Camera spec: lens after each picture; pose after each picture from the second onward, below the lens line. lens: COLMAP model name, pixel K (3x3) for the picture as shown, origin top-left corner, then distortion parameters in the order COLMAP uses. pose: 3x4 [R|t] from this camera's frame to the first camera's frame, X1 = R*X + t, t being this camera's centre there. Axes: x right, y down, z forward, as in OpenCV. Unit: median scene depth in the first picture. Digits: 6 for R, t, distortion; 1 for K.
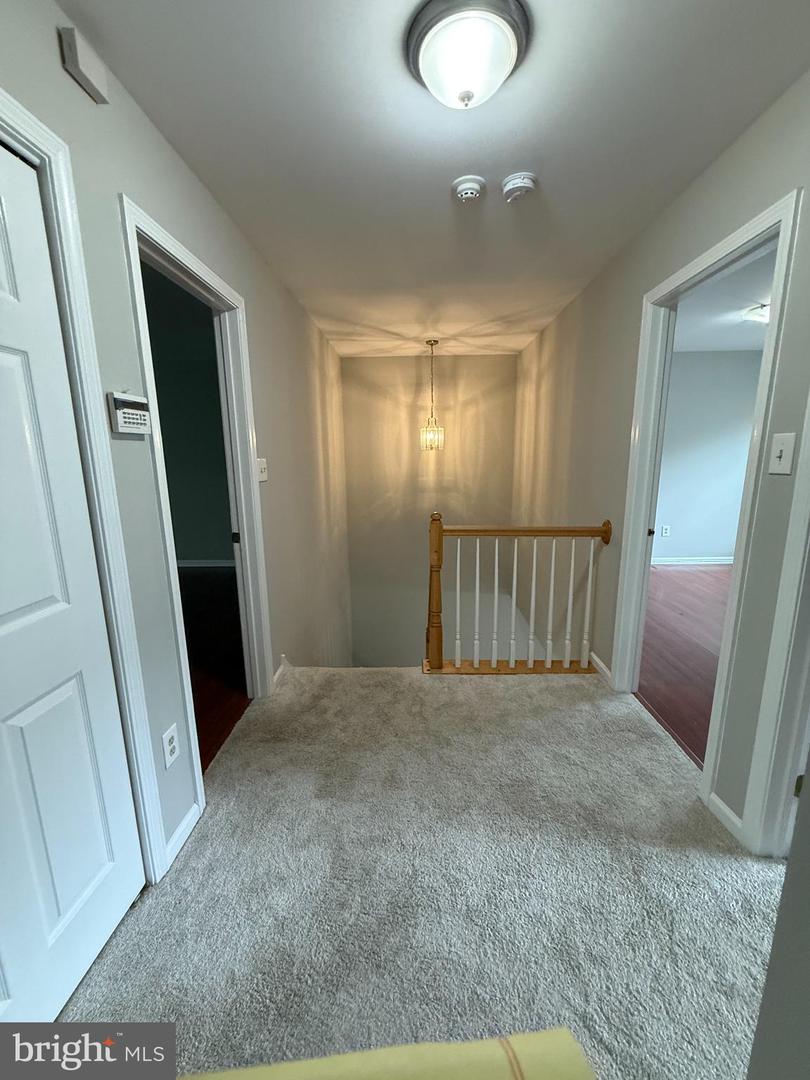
lens RADIAL K [[427.5, 0, 408.2], [0, 427.5, 537.7], [0, 0, 1]] dist [-0.001400, 0.000405]
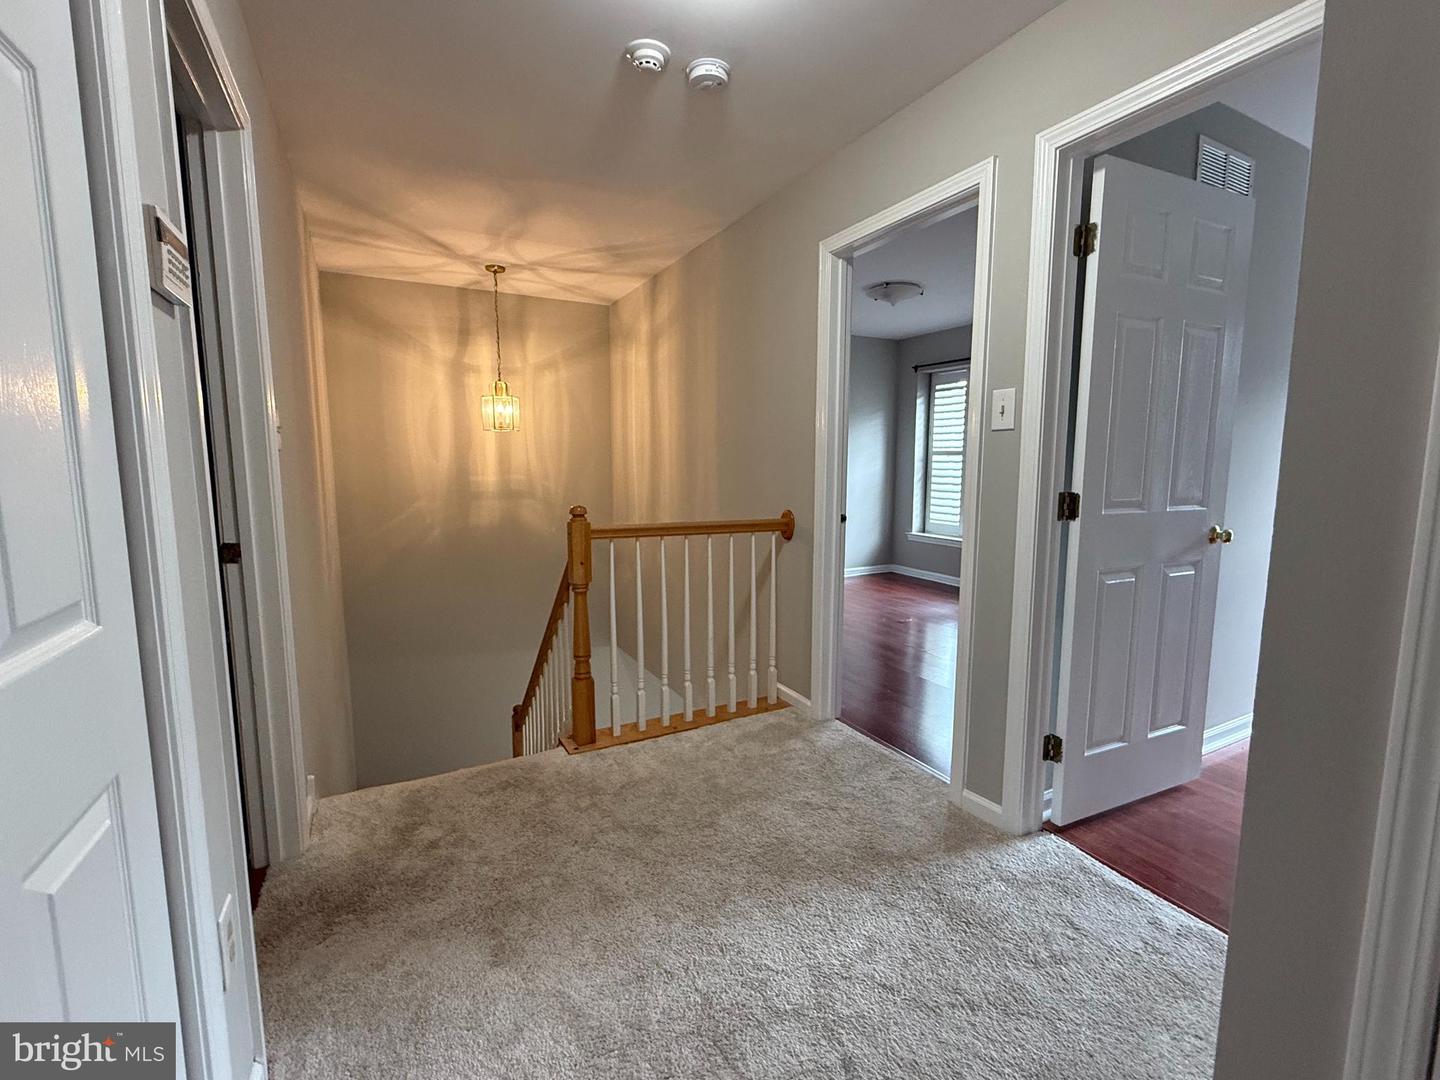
lens RADIAL K [[630.6, 0, 721.8], [0, 630.6, 538.4], [0, 0, 1]] dist [0.000781, 0.001249]
pose [[0.871616, -0.048619, 0.487772, -0.221734], [0.085160, 0.994957, -0.053002, 0.063972], [-0.482735, 0.087736, 0.871360, 0.030273]]
